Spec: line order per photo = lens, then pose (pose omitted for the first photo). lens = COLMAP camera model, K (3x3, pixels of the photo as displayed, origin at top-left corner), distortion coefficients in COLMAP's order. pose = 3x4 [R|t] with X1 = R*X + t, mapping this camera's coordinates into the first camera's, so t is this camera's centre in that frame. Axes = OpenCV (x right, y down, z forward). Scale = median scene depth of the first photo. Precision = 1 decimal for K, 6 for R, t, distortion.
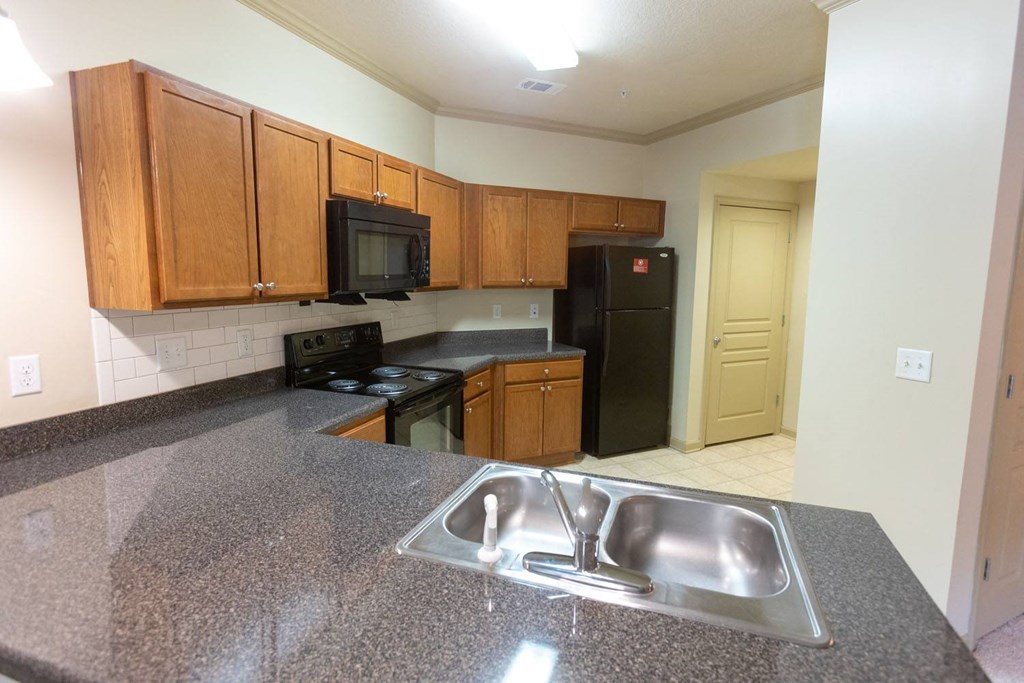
lens RADIAL K [[523.9, 0, 515.2], [0, 523.9, 337.8], [0, 0, 1]] dist [0.002580, 0.002809]
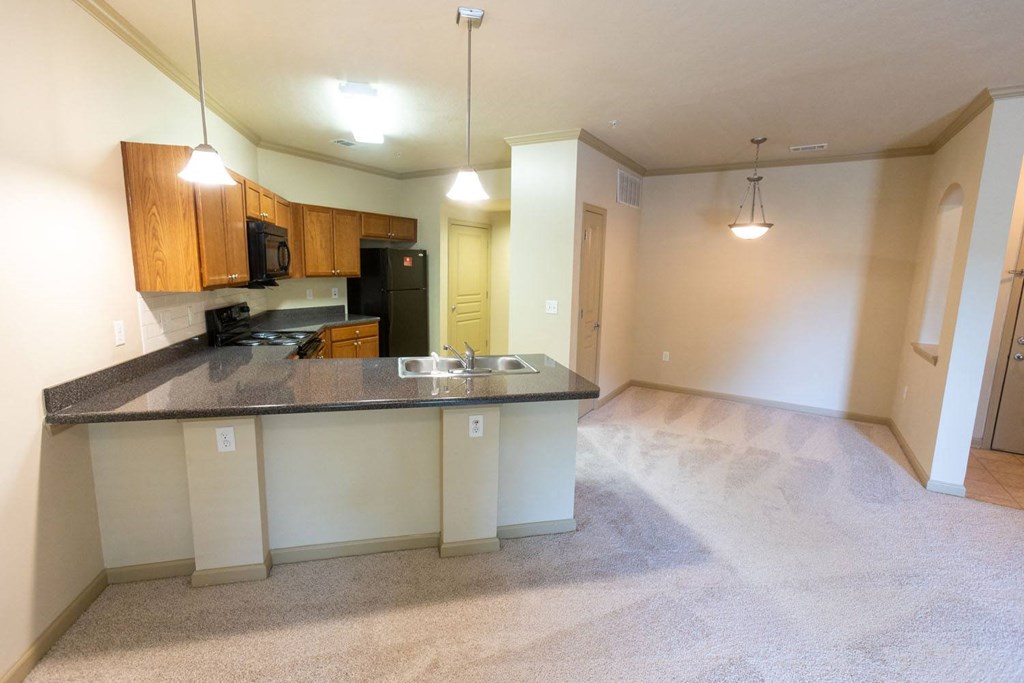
lens RADIAL K [[457.7, 0, 503.2], [0, 457.7, 341.3], [0, 0, 1]] dist [0.004926, 0.000482]
pose [[0.848899, -0.084548, 0.521749, -0.261735], [0.059940, 0.996155, 0.063900, 0.030214], [-0.525145, -0.022971, 0.850702, -0.325904]]
